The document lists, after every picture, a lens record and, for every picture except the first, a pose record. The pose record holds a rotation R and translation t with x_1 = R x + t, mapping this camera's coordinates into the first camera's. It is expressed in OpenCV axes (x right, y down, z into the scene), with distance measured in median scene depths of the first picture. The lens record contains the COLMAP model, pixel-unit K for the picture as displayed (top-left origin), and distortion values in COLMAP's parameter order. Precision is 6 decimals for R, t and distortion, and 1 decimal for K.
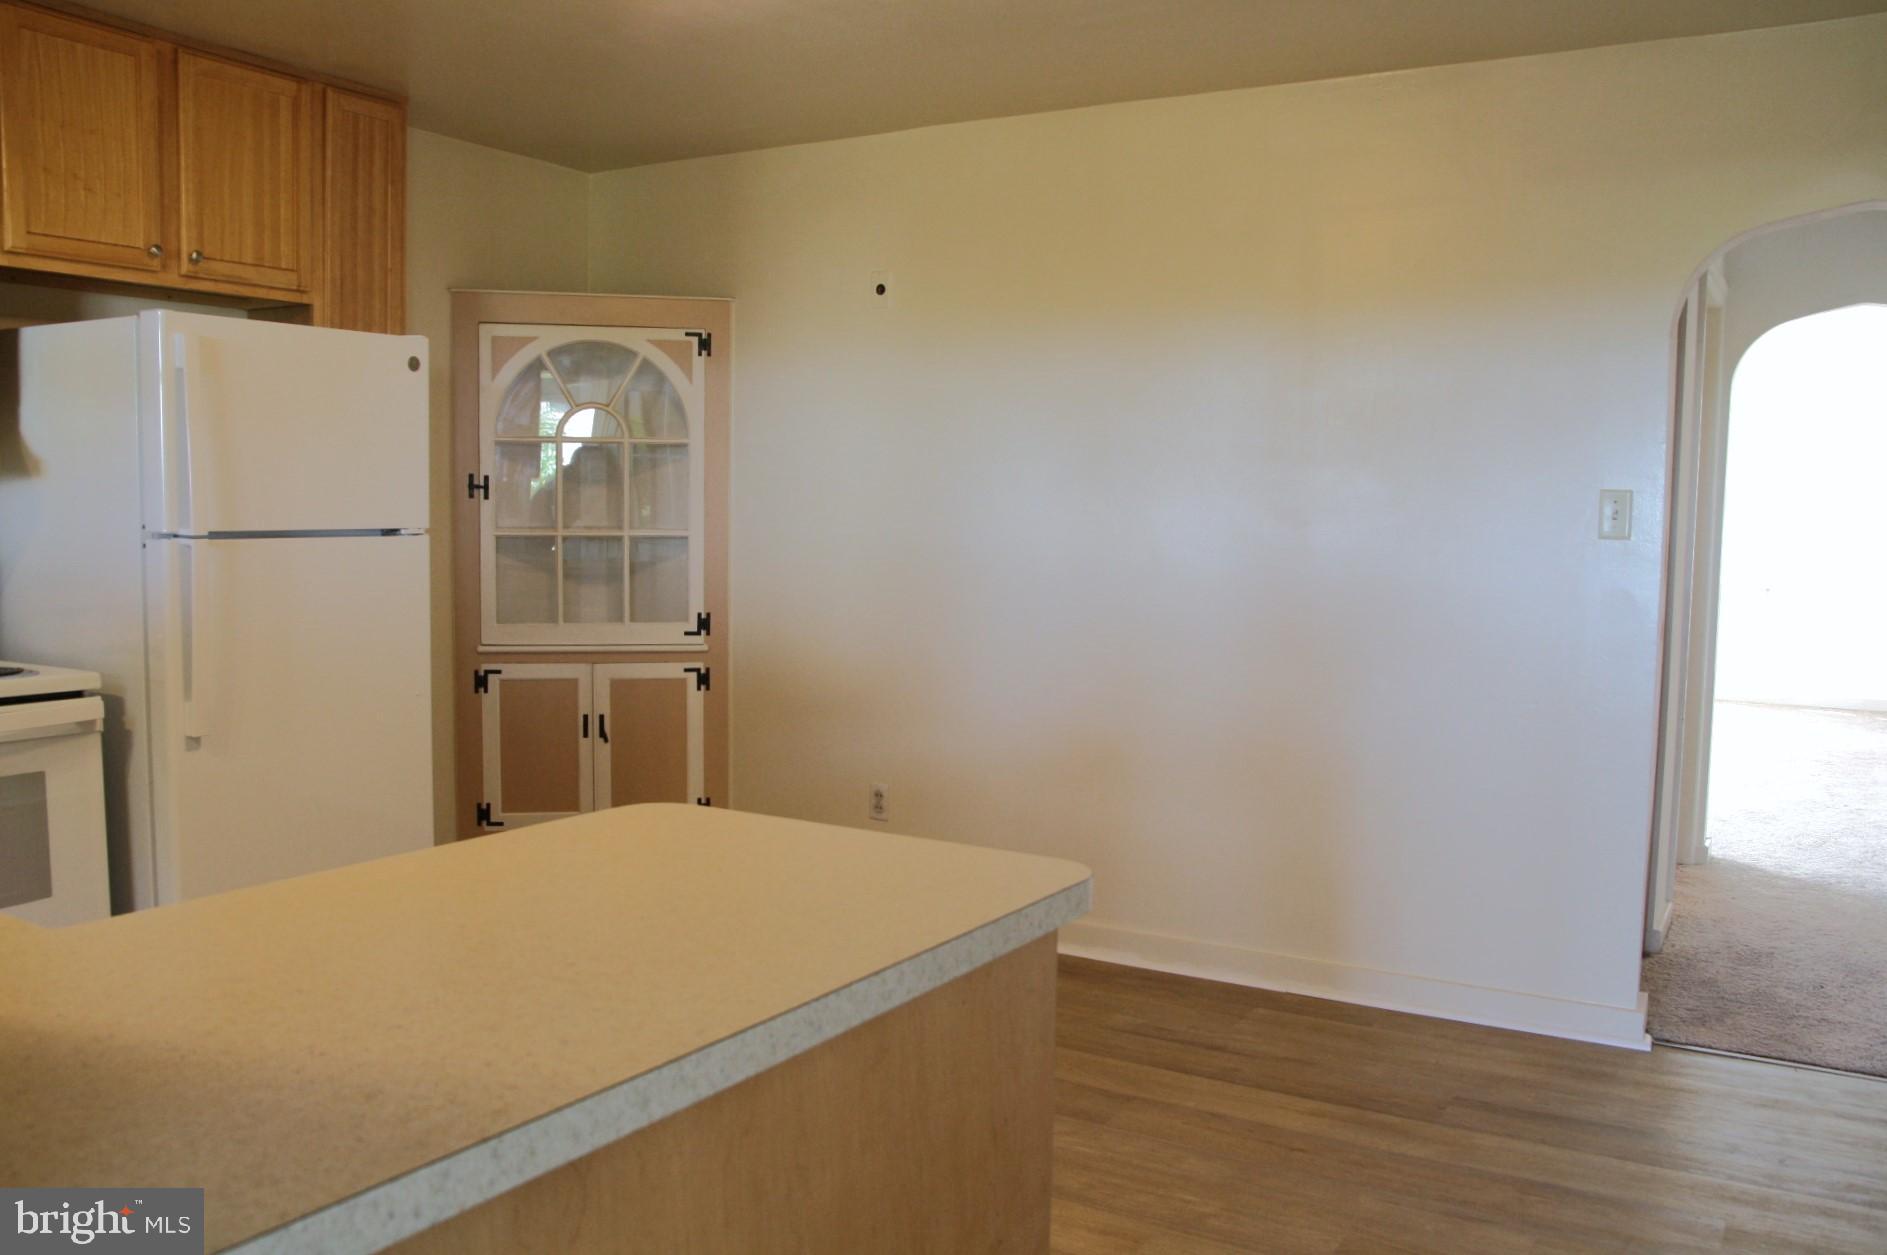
lens RADIAL K [[1501.3, 0, 943.5], [0, 1501.3, 627.5], [0, 0, 1]] dist [-0.154162, 0.133156]
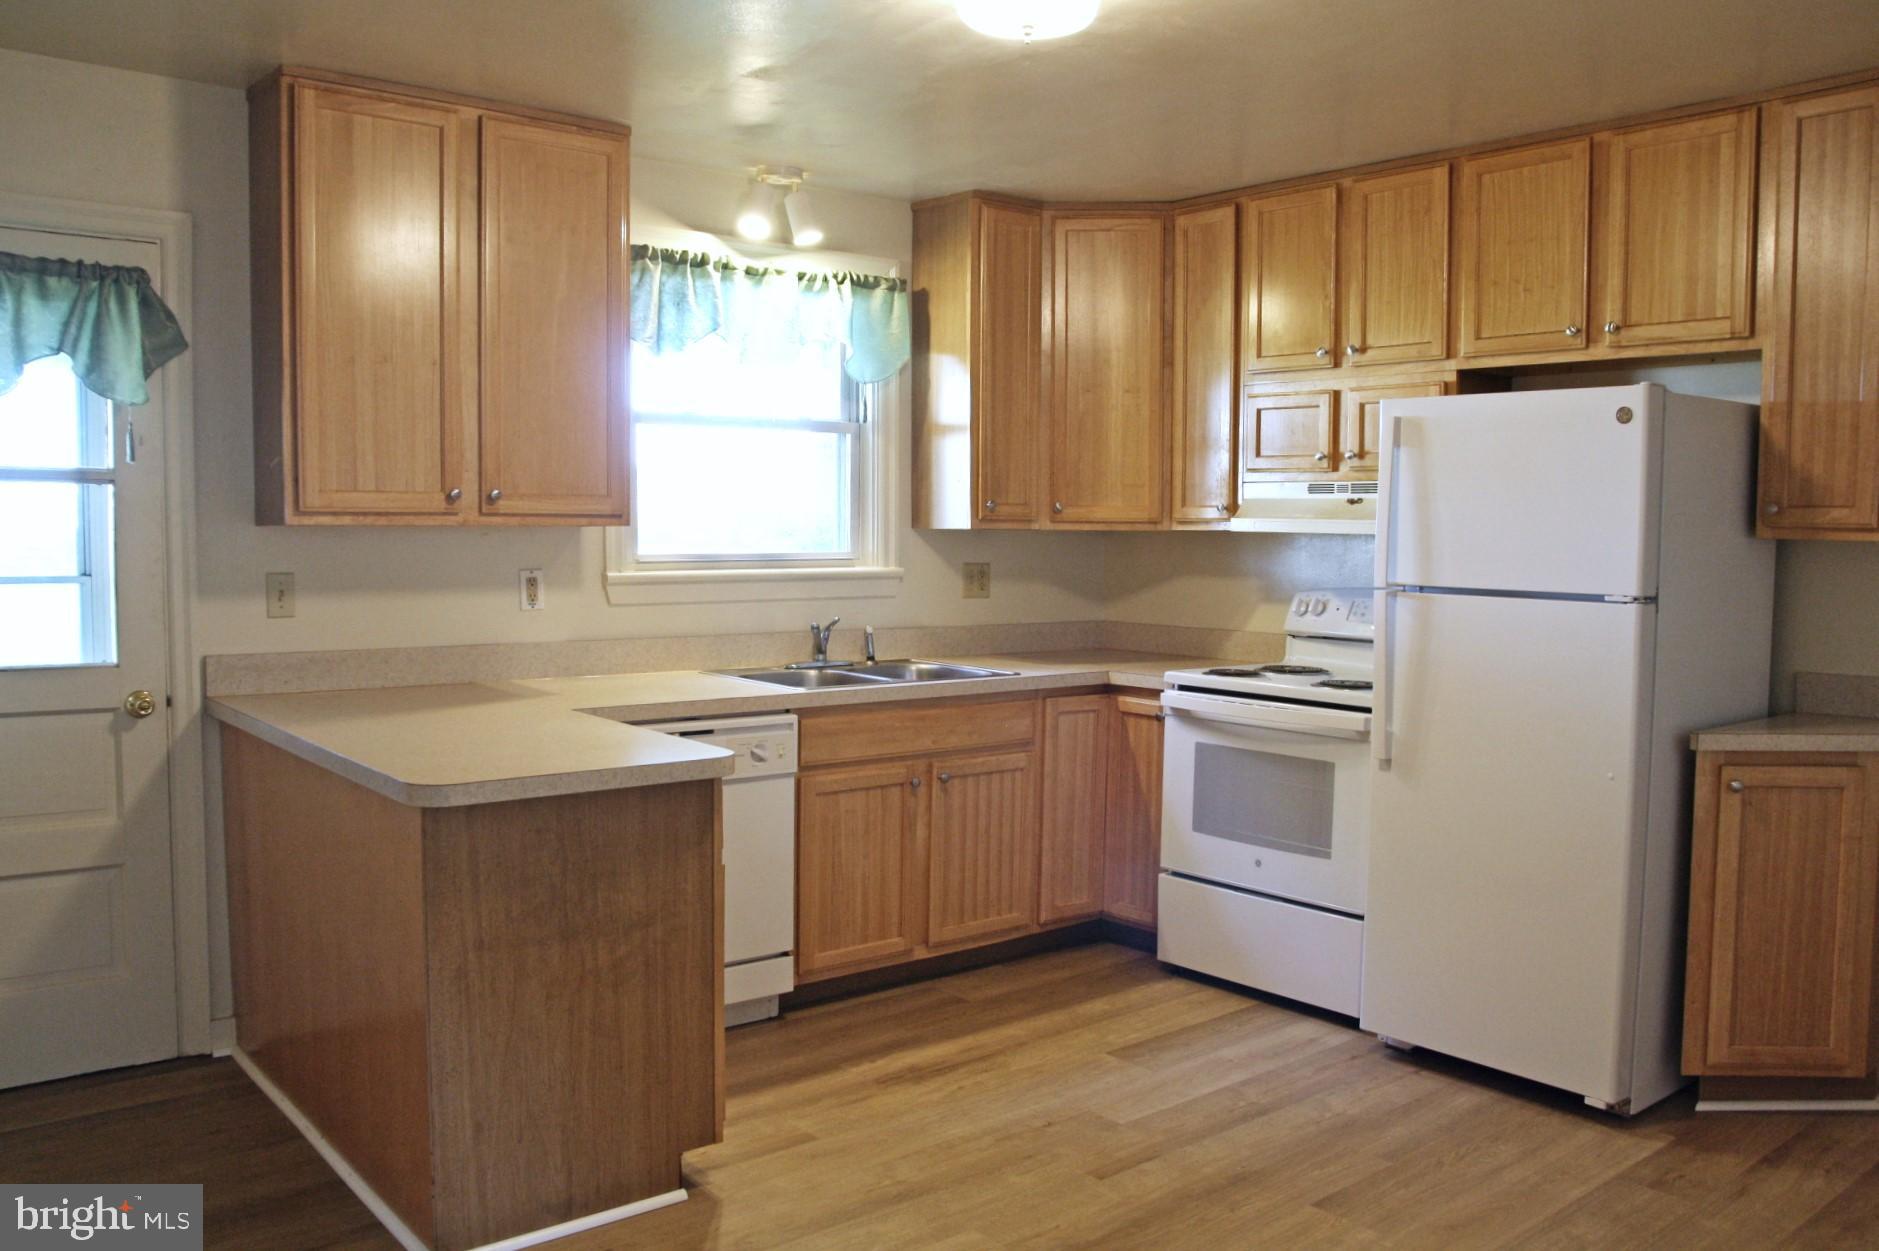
lens RADIAL K [[1495.0, 0, 939.5], [0, 1495.0, 625.5], [0, 0, 1]] dist [-0.154162, 0.133156]
pose [[-0.309338, 0.047031, -0.949789, 0.631475], [-0.099745, 0.991662, 0.081591, -0.081309], [0.945707, 0.119976, -0.302067, 0.885631]]
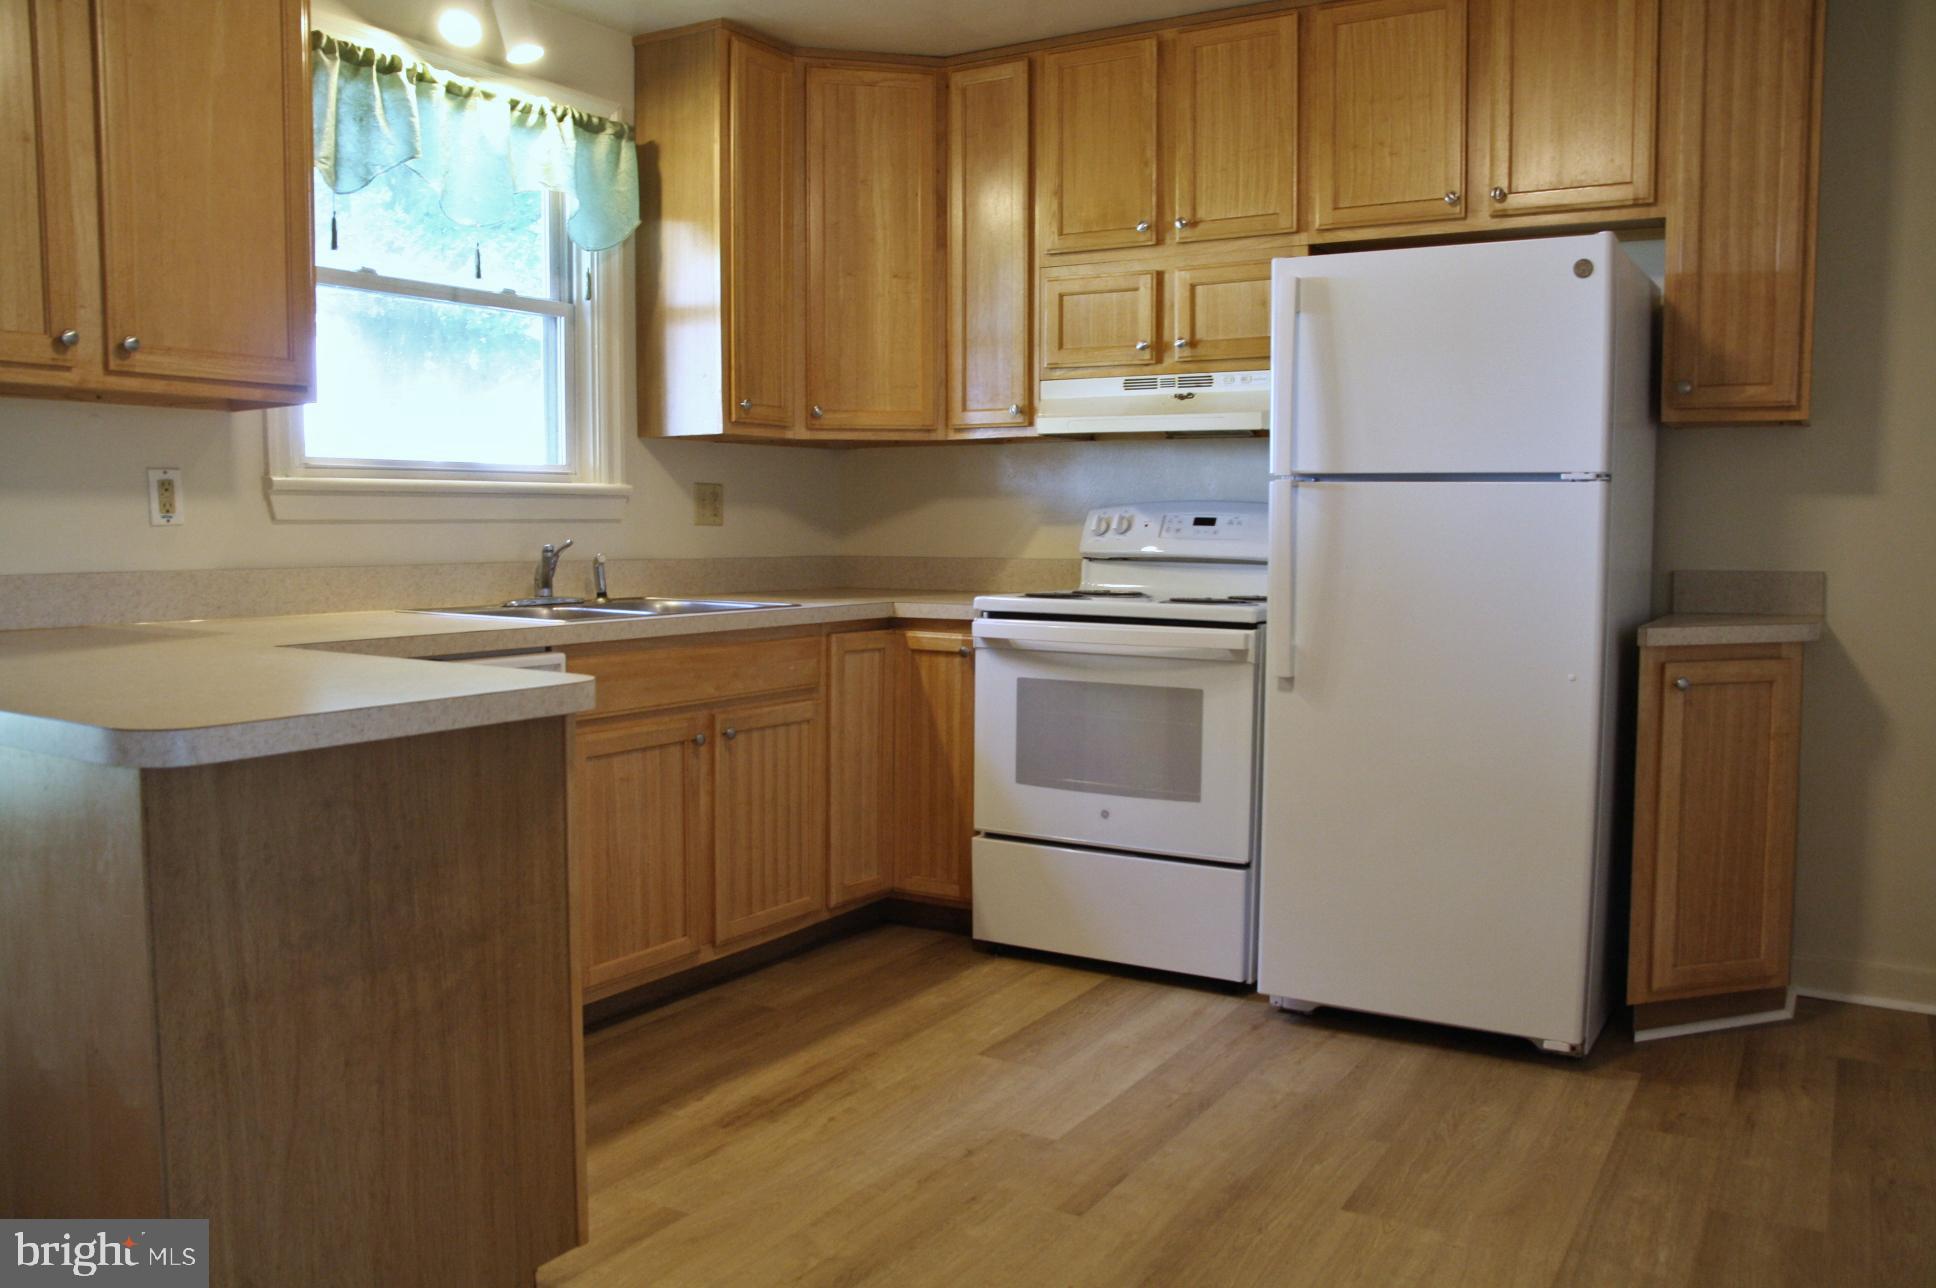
lens RADIAL K [[1510.8, 0, 968.0], [0, 1510.8, 644.0], [0, 0, 1]] dist [-0.150990, 0.134870]
pose [[0.012714, 0.067942, -0.997608, 0.454858], [-0.094180, 0.993335, 0.066451, 0.003423], [0.995474, 0.093110, 0.019029, 0.667831]]
